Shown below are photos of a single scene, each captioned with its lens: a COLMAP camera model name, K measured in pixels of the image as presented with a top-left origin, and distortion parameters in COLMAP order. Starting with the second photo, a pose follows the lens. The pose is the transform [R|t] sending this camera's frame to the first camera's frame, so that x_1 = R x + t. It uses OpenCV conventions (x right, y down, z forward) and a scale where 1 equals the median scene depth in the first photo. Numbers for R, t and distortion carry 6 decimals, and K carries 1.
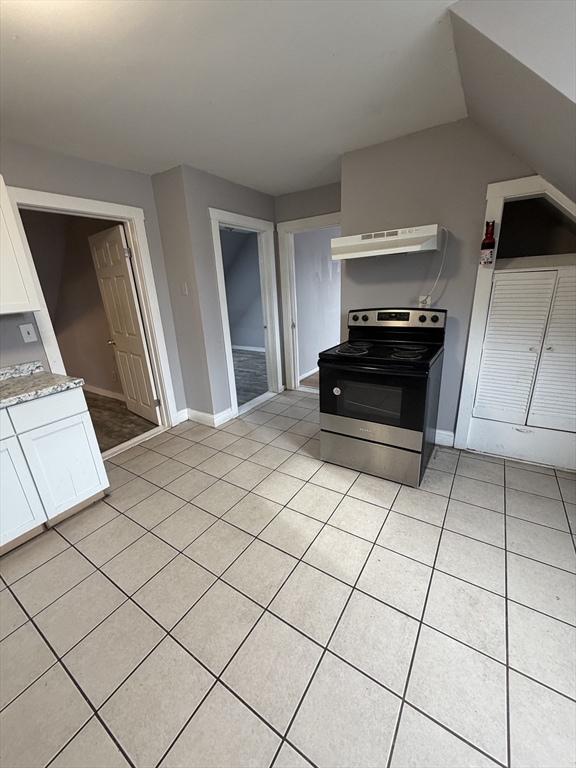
lens RADIAL K [[307.7, 0, 287.0], [0, 307.7, 381.4], [0, 0, 1]] dist [0.000472, -0.000038]
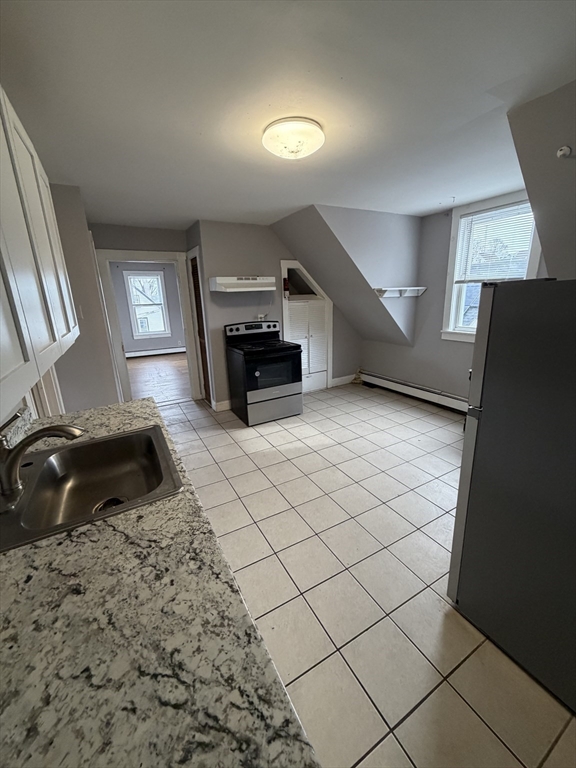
lens RADIAL K [[307.7, 0, 293.4], [0, 307.7, 380.1], [0, 0, 1]] dist [0.000472, -0.000038]
pose [[0.453200, -0.203775, 0.867805, -1.098626], [0.274475, 0.958122, 0.081642, -0.015547], [-0.848100, 0.201191, 0.490152, 0.076057]]
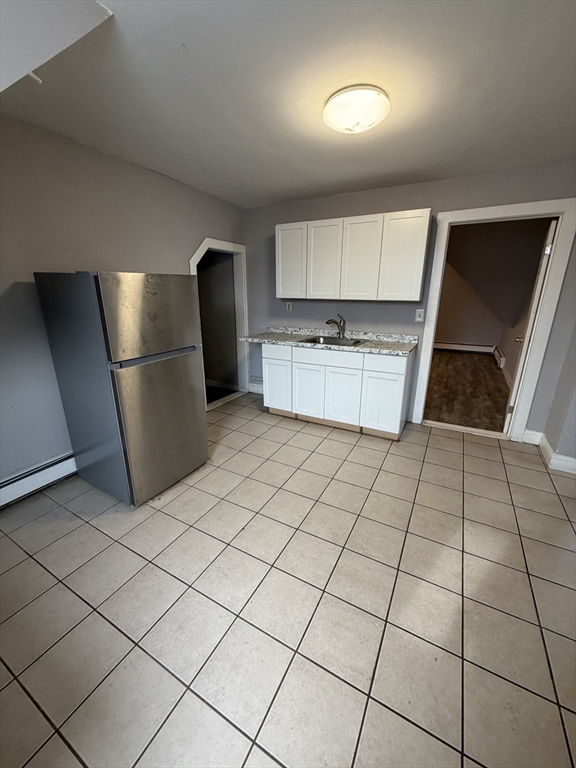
lens RADIAL K [[307.7, 0, 285.5], [0, 307.7, 380.2], [0, 0, 1]] dist [0.000472, -0.000038]
pose [[0.072495, 0.336949, -0.938728, 0.528247], [-0.306180, 0.903276, 0.300578, -0.115857], [0.949209, 0.265629, 0.168650, 0.226421]]
